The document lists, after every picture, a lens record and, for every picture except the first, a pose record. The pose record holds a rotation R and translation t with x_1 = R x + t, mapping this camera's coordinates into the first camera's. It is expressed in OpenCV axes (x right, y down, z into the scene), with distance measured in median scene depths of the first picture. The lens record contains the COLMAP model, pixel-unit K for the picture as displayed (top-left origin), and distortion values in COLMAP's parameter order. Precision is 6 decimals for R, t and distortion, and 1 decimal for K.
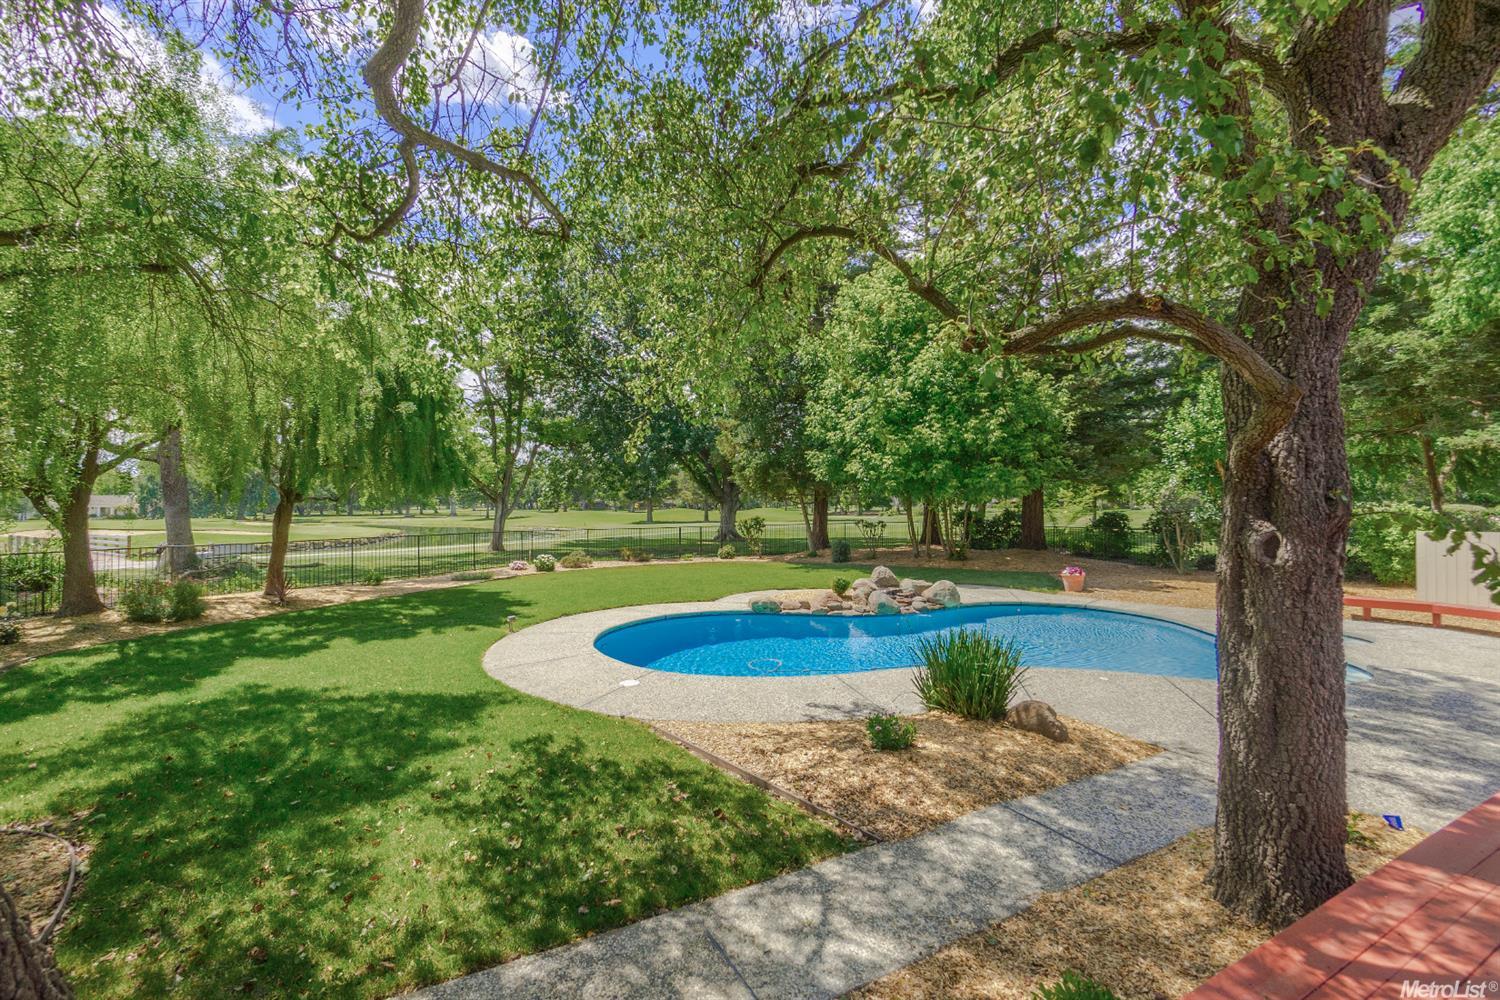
lens RADIAL K [[660.2, 0, 750.0], [0, 660.2, 500.0], [0, 0, 1]] dist [0.003130, -0.000990]
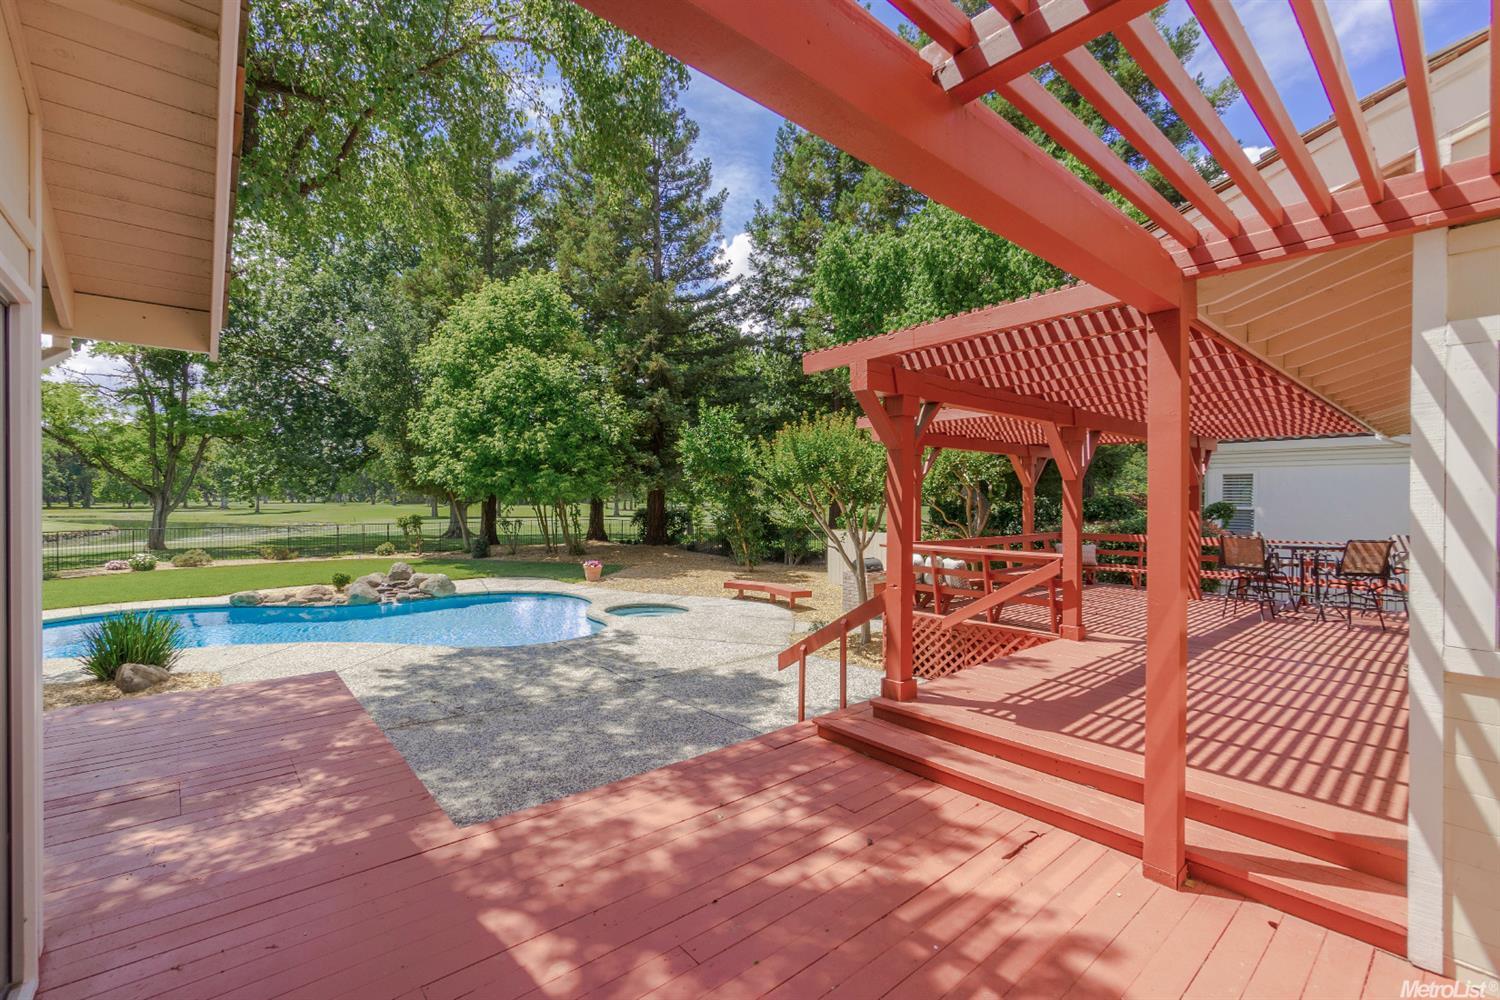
lens RADIAL K [[660.2, 0, 750.0], [0, 660.2, 500.0], [0, 0, 1]] dist [0.003130, -0.000990]
pose [[0.978947, 0.006745, 0.204001, 0.432769], [-0.008569, 0.999931, 0.008057, -0.014993], [-0.203932, -0.009635, 0.978938, -0.173045]]
